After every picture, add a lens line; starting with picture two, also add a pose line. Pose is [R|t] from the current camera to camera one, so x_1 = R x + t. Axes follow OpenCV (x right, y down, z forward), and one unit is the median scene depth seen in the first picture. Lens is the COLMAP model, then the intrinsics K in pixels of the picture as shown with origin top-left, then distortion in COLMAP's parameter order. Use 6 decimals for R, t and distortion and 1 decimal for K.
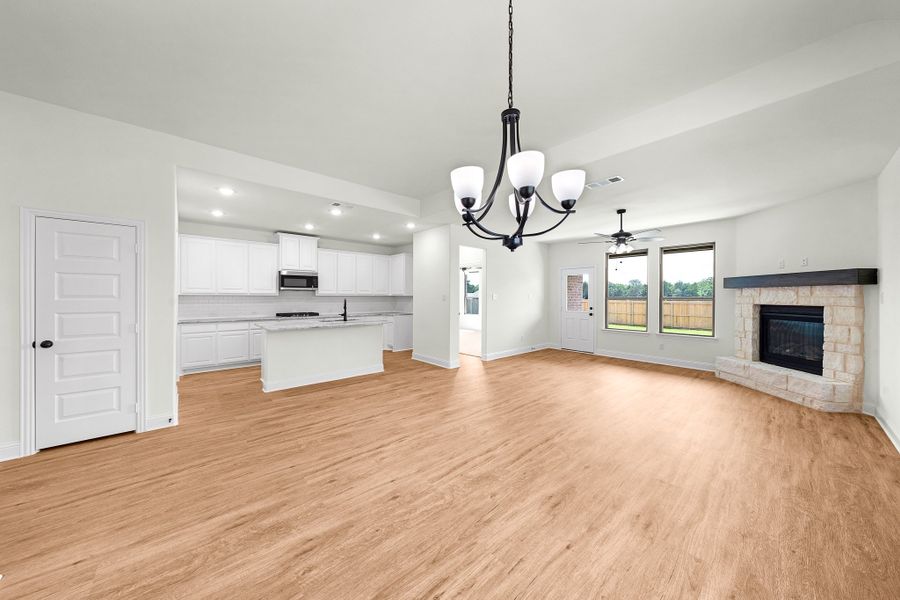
lens RADIAL K [[305.8, 0, 450.7], [0, 305.8, 298.0], [0, 0, 1]] dist [-0.000827, 0.000067]
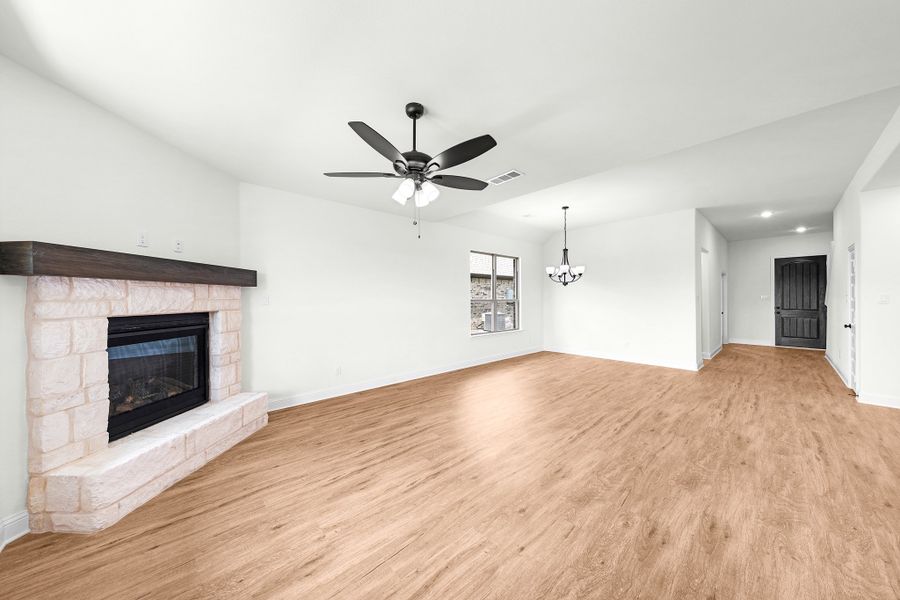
lens RADIAL K [[305.8, 0, 447.8], [0, 305.8, 299.8], [0, 0, 1]] dist [-0.000827, 0.000067]
pose [[-0.999955, 0.000255, -0.009431, 0.626765], [0.000182, 0.999970, 0.007732, -0.008739], [0.009433, 0.007730, -0.999926, 1.770436]]
